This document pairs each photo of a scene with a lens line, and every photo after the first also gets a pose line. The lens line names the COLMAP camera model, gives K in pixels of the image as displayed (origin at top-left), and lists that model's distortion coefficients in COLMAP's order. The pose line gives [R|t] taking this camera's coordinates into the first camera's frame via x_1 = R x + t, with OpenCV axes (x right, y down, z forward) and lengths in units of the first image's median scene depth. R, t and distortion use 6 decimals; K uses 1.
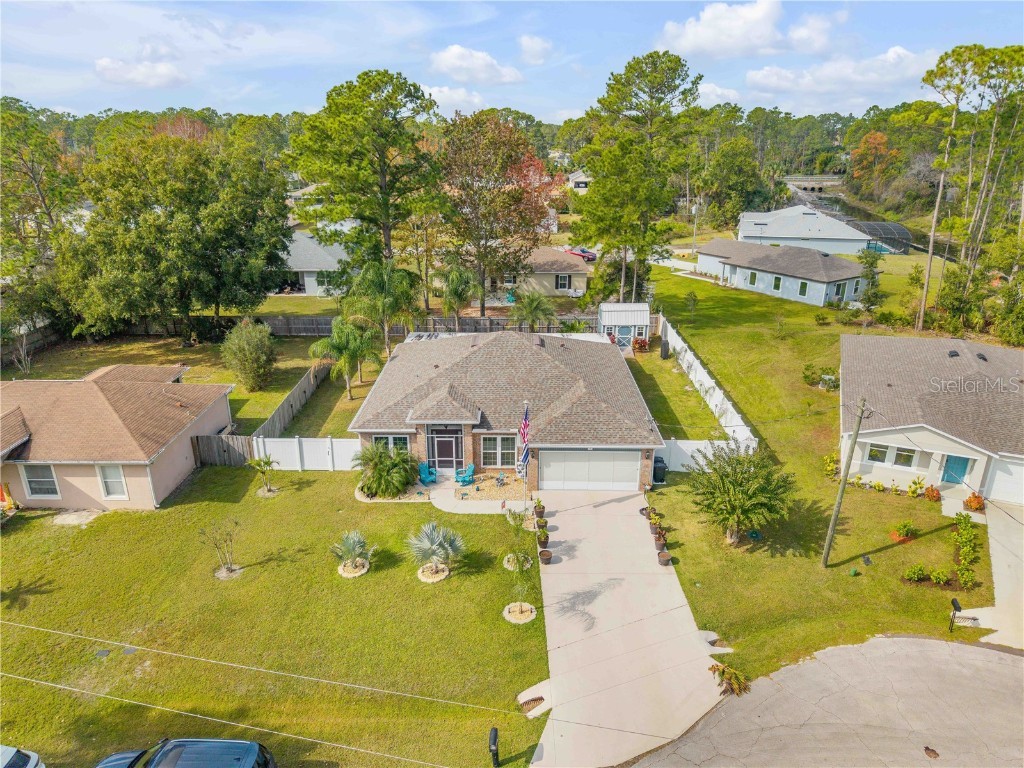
lens RADIAL K [[686.2, 0, 512.0], [0, 686.2, 384.0], [0, 0, 1]] dist [0.016721, -0.017233]
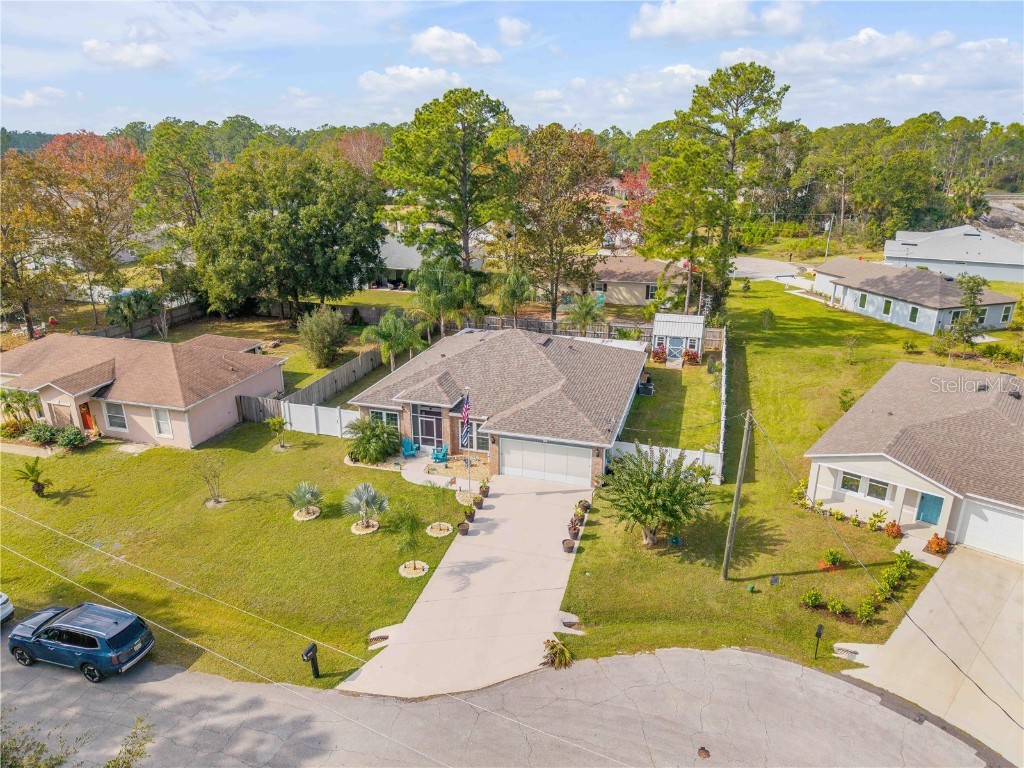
lens RADIAL K [[686.2, 0, 512.0], [0, 686.2, 384.0], [0, 0, 1]] dist [0.016721, -0.017233]
pose [[0.960950, 0.090980, -0.261338, 0.311794], [-0.094973, 0.995476, -0.002665, 0.013222], [0.259913, 0.027381, 0.965244, -0.038426]]
